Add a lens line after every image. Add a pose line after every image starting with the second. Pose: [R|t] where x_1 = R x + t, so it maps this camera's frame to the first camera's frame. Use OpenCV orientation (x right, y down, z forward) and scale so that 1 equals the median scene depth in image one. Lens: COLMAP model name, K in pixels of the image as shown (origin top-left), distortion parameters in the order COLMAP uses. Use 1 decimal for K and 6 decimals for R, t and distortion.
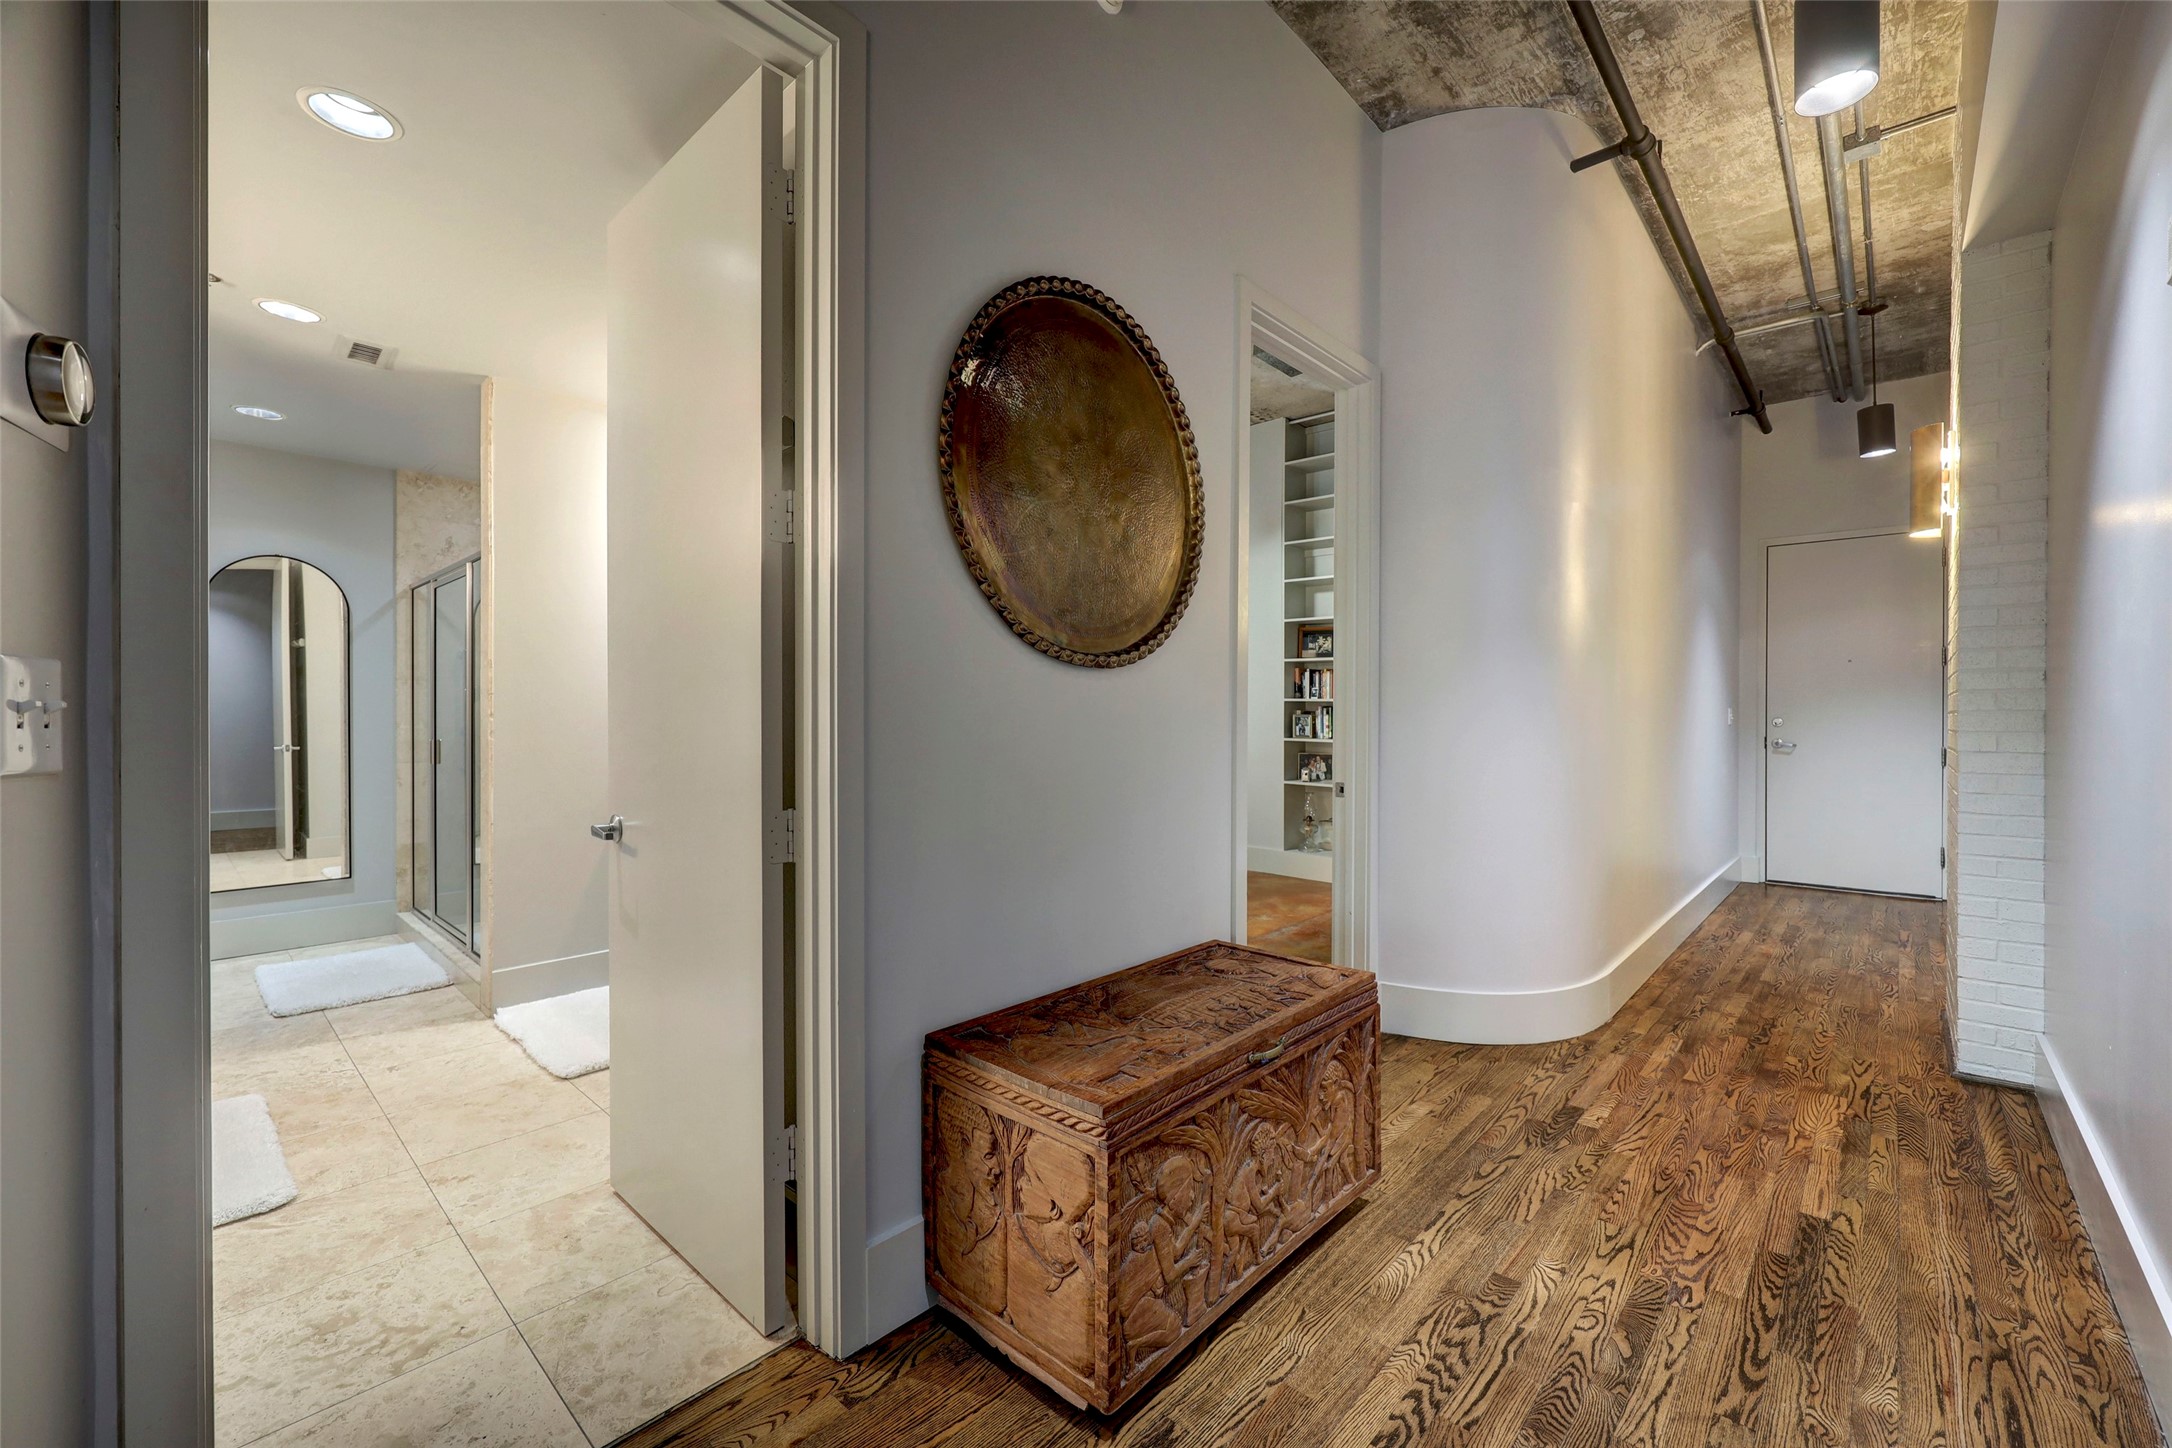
lens RADIAL K [[868.8, 0, 1086.0], [0, 868.8, 724.0], [0, 0, 1]] dist [-0.000190, -0.000047]
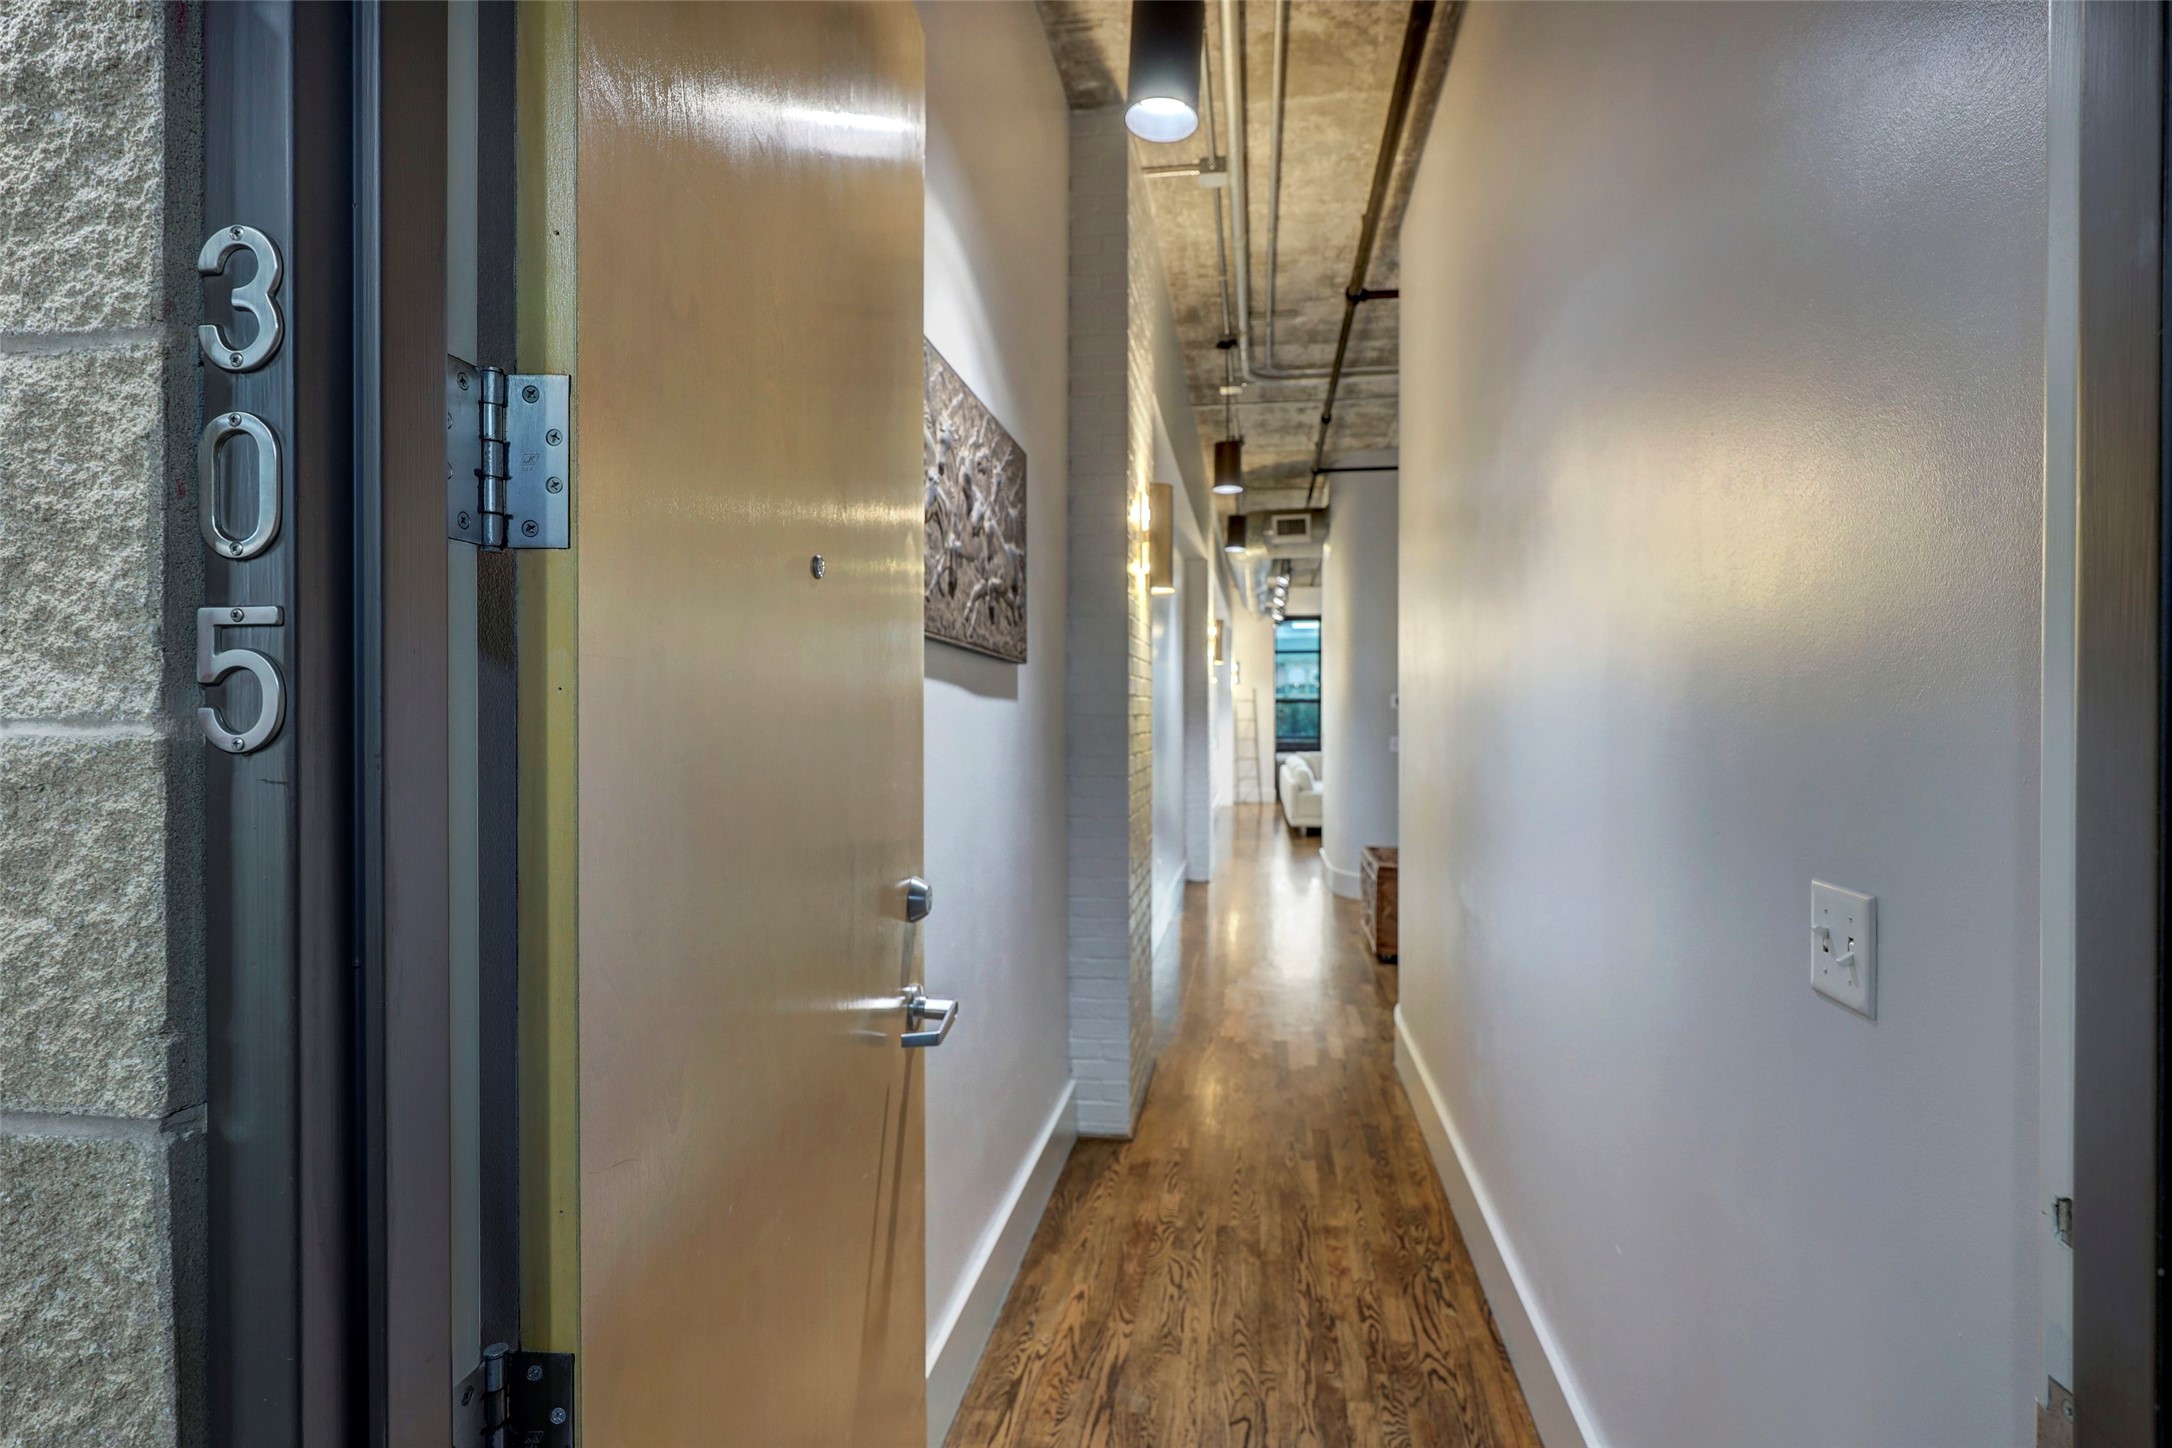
lens RADIAL K [[1127.1, 0, 1086.0], [0, 1127.1, 724.0], [0, 0, 1]] dist [0.000018, -0.000003]
pose [[-0.825040, 0.001953, -0.565071, 1.135364], [-0.002501, 0.999972, 0.007108, -0.052465], [0.565069, 0.007278, -0.825012, 1.291585]]
